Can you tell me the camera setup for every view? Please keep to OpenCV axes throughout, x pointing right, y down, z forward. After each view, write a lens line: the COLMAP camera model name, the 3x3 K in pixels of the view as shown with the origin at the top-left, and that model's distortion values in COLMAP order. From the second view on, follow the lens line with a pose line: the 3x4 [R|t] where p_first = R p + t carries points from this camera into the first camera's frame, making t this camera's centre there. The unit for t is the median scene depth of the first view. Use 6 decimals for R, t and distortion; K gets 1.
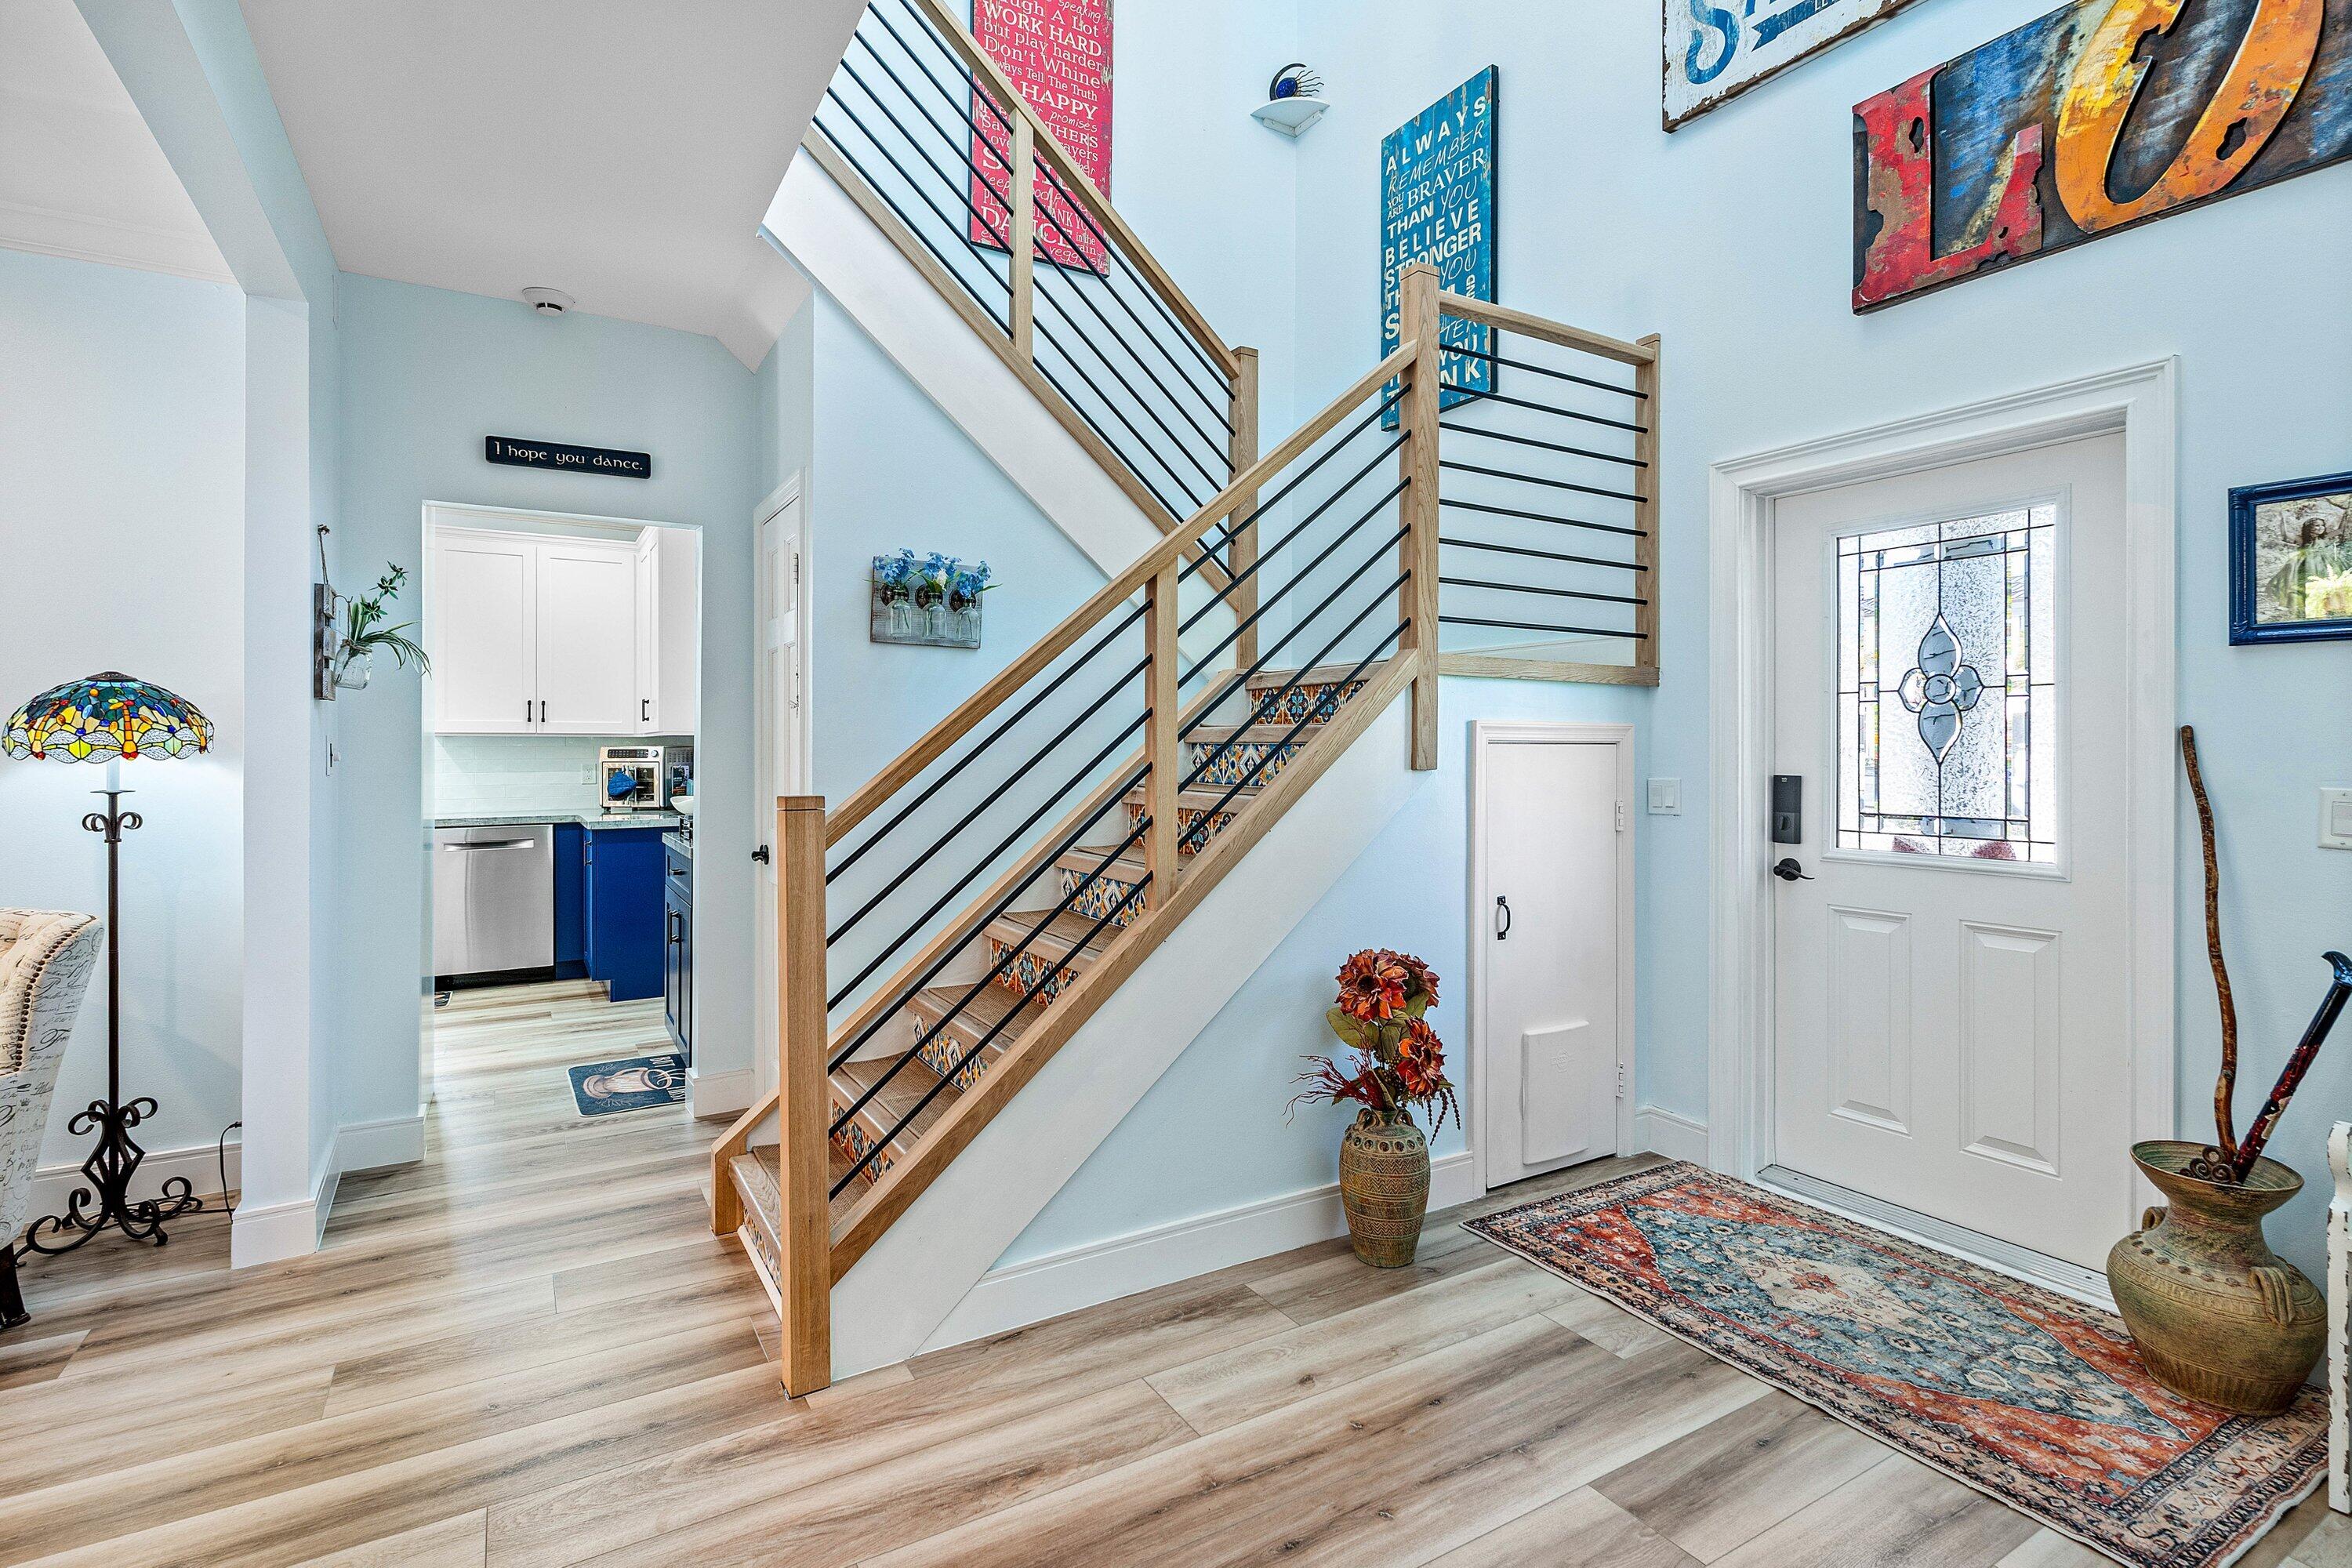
lens RADIAL K [[1162.9, 0, 1188.1], [0, 1162.9, 738.8], [0, 0, 1]] dist [-0.001634, -0.000215]
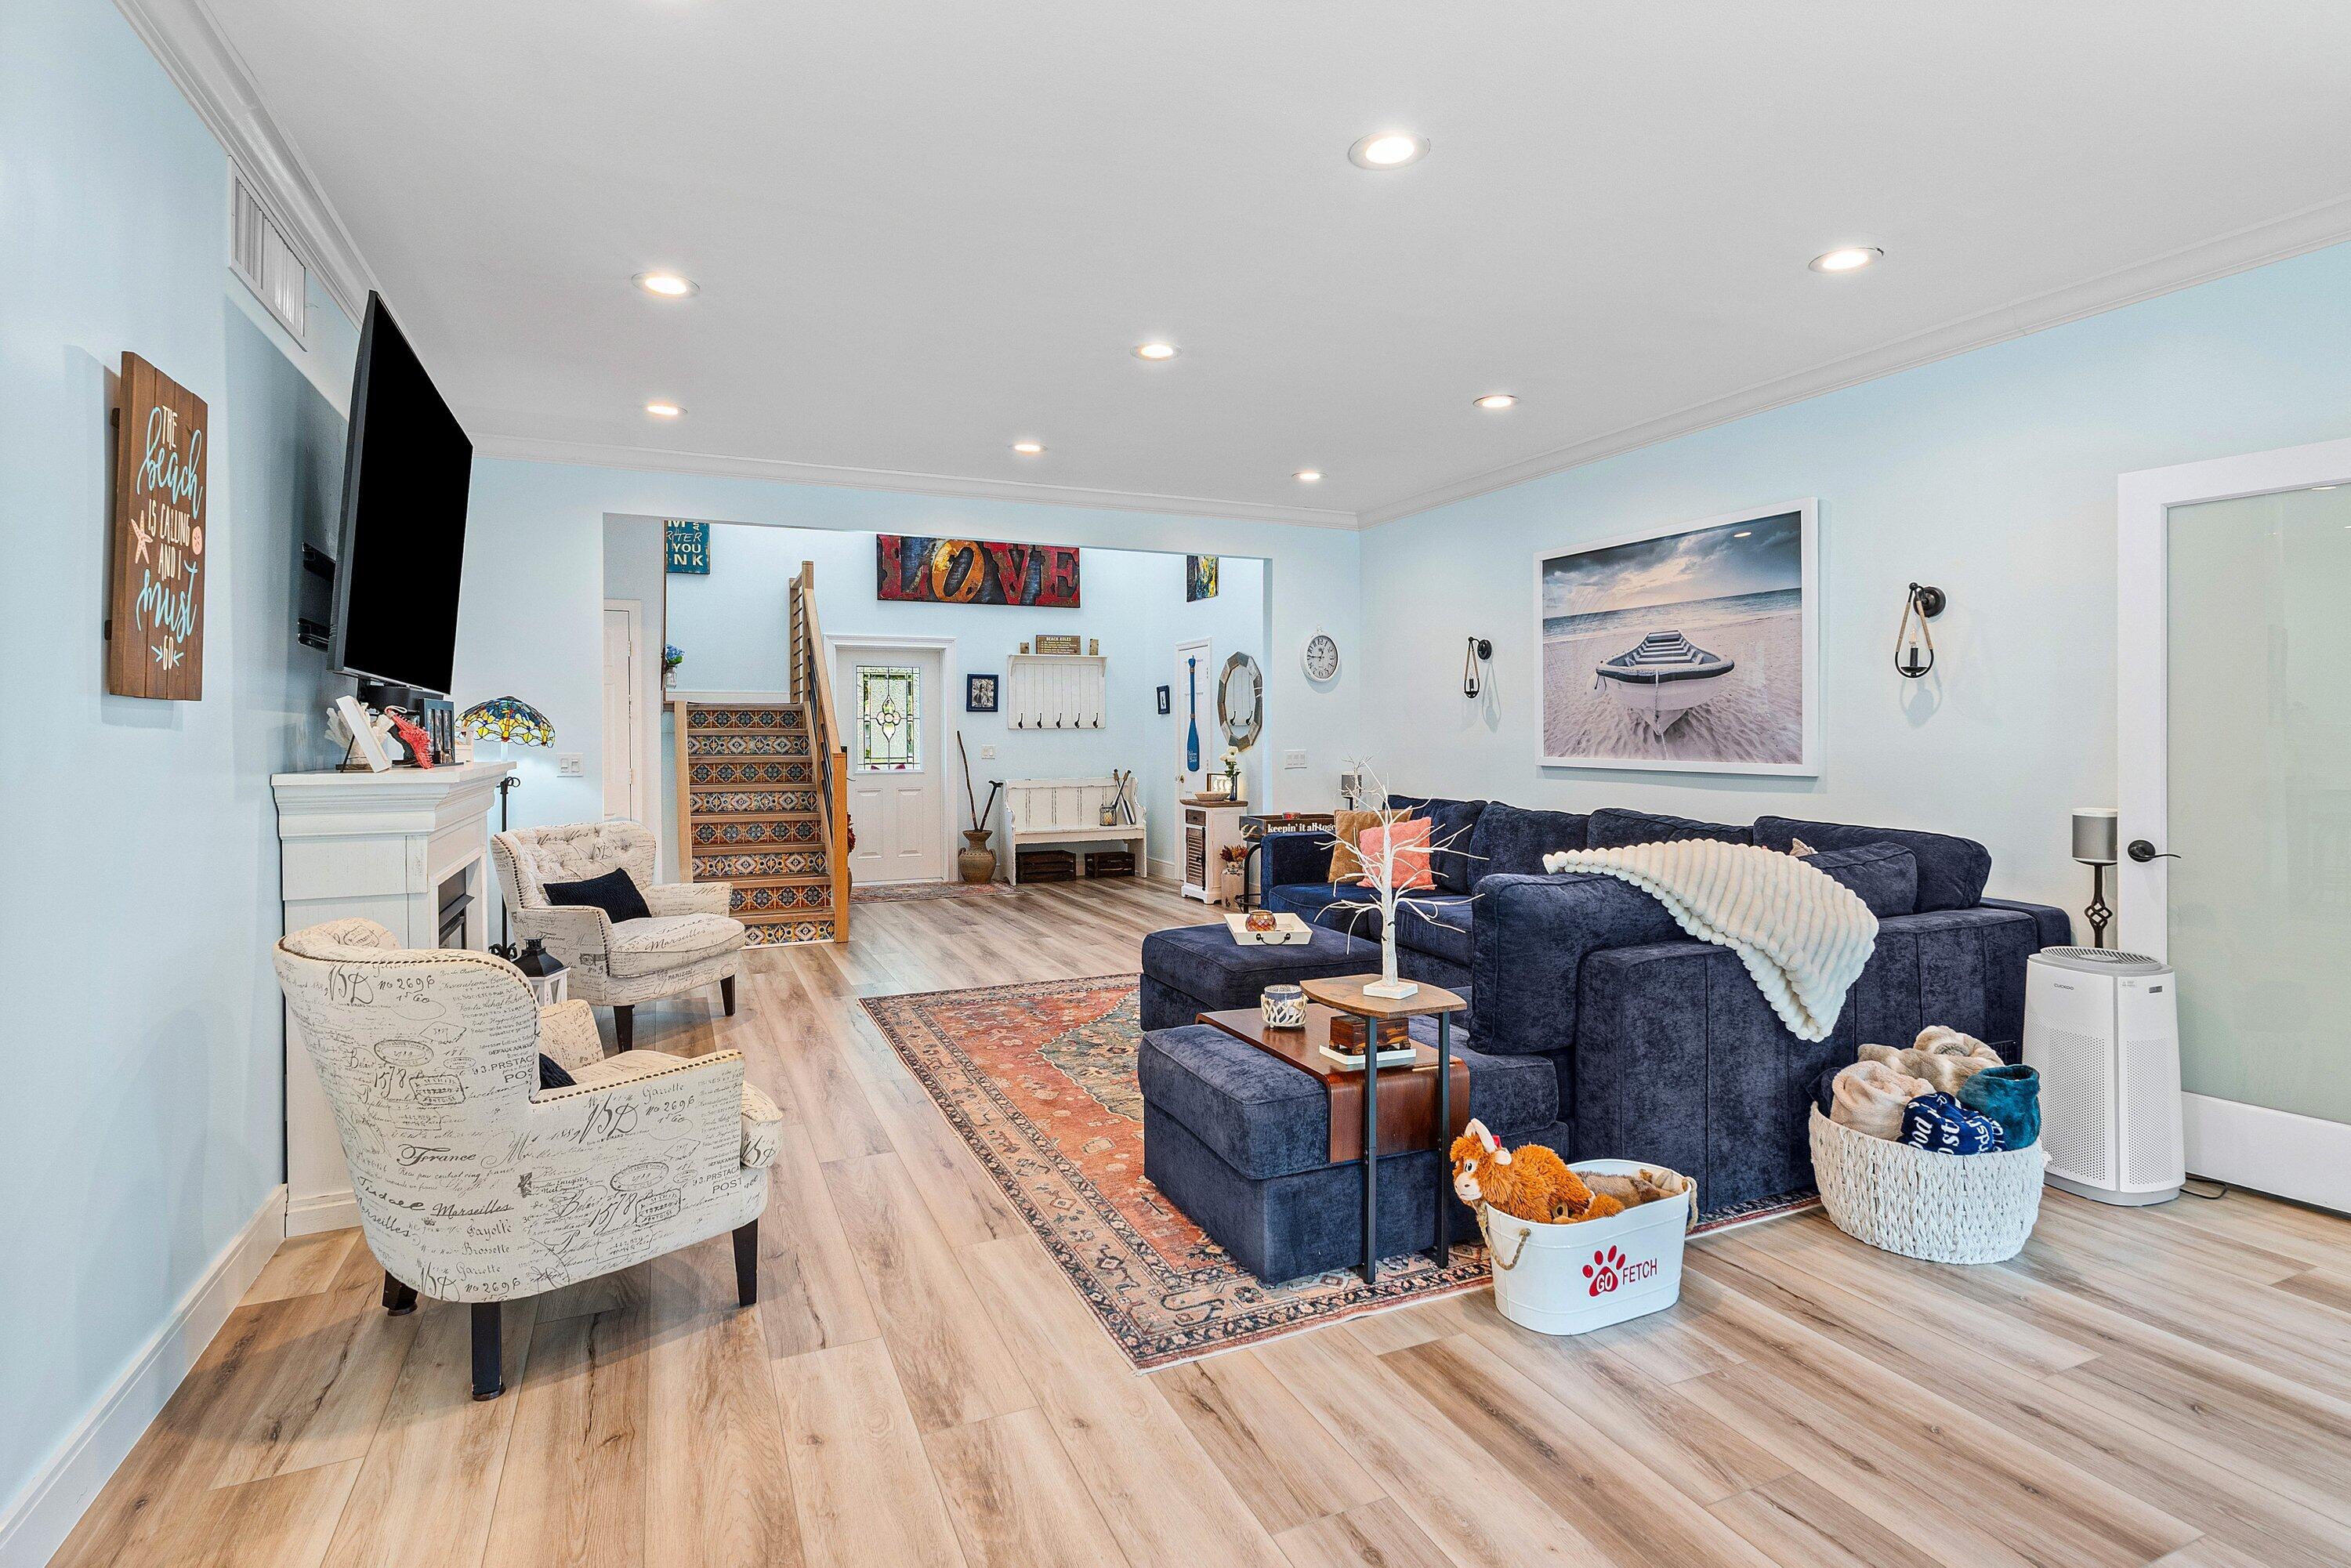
lens RADIAL K [[1162.4, 0, 1187.6], [0, 1162.4, 738.8], [0, 0, 1]] dist [-0.001634, -0.000215]
pose [[0.115861, -0.005839, 0.993248, -2.654728], [-0.002518, 0.999978, 0.006173, -0.008183], [-0.993262, -0.003216, 0.115843, -0.227094]]
